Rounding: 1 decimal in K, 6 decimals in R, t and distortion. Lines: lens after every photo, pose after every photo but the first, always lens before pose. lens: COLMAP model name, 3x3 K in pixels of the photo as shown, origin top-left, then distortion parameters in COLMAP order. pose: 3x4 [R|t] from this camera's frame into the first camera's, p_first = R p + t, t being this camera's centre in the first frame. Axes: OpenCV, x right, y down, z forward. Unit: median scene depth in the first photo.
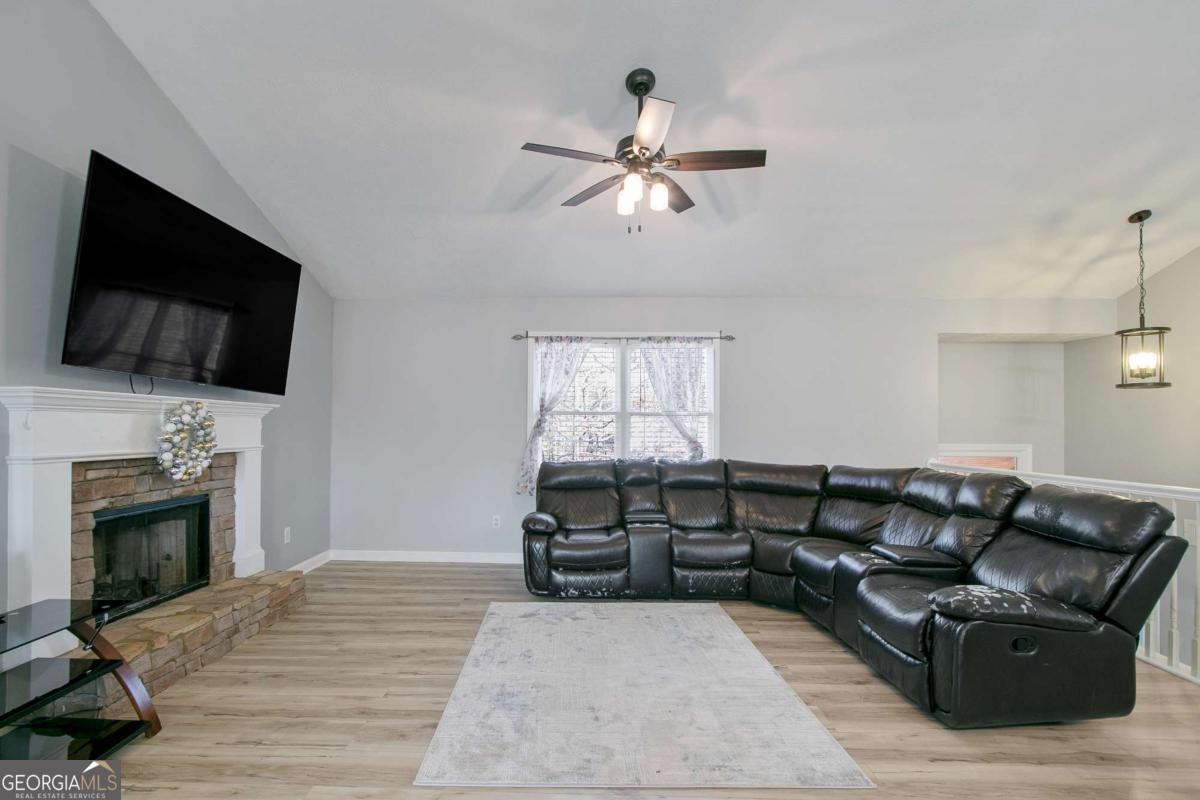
lens RADIAL K [[584.9, 0, 574.0], [0, 584.9, 413.7], [0, 0, 1]] dist [-0.011466, -0.000314]
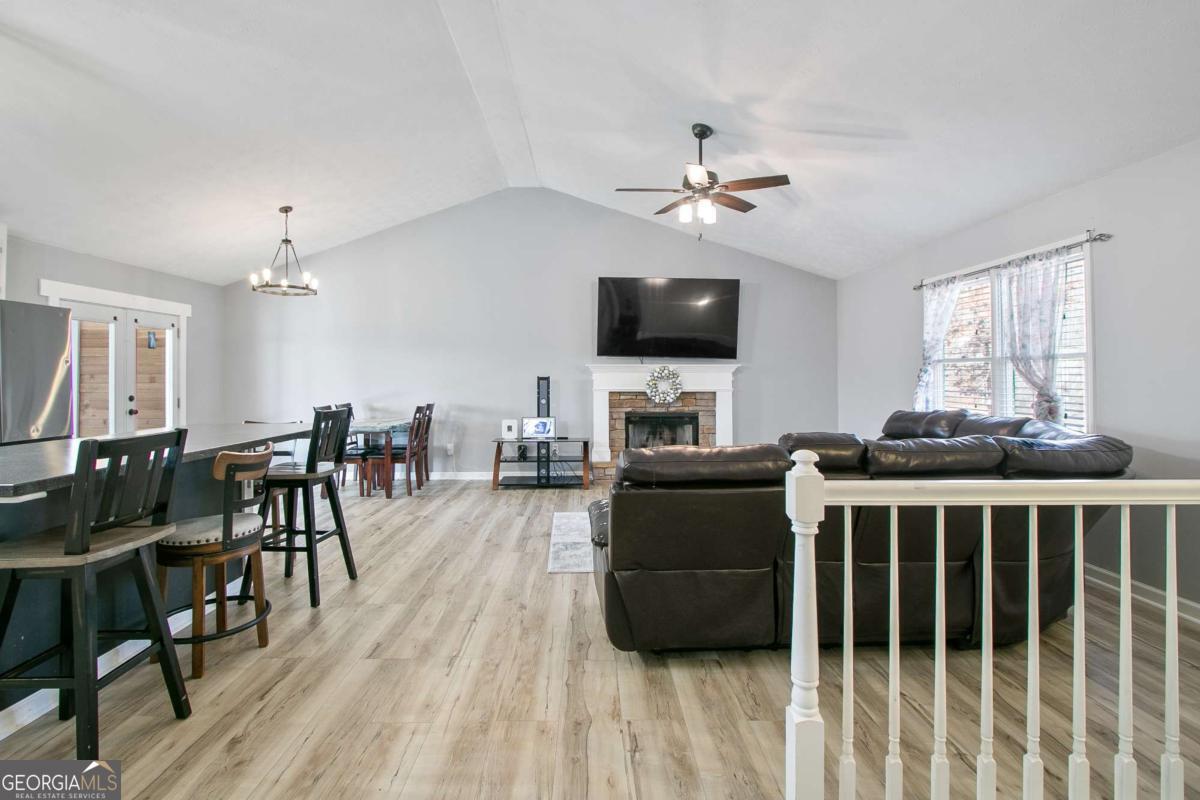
lens RADIAL K [[571.0, 0, 576.1], [0, 571.0, 366.4], [0, 0, 1]] dist [-0.000998, -0.000235]
pose [[0.009731, -0.024486, -0.999653, 1.352033], [0.025429, 0.999383, -0.024232, 0.020355], [0.999629, -0.025185, 0.010348, 0.622727]]
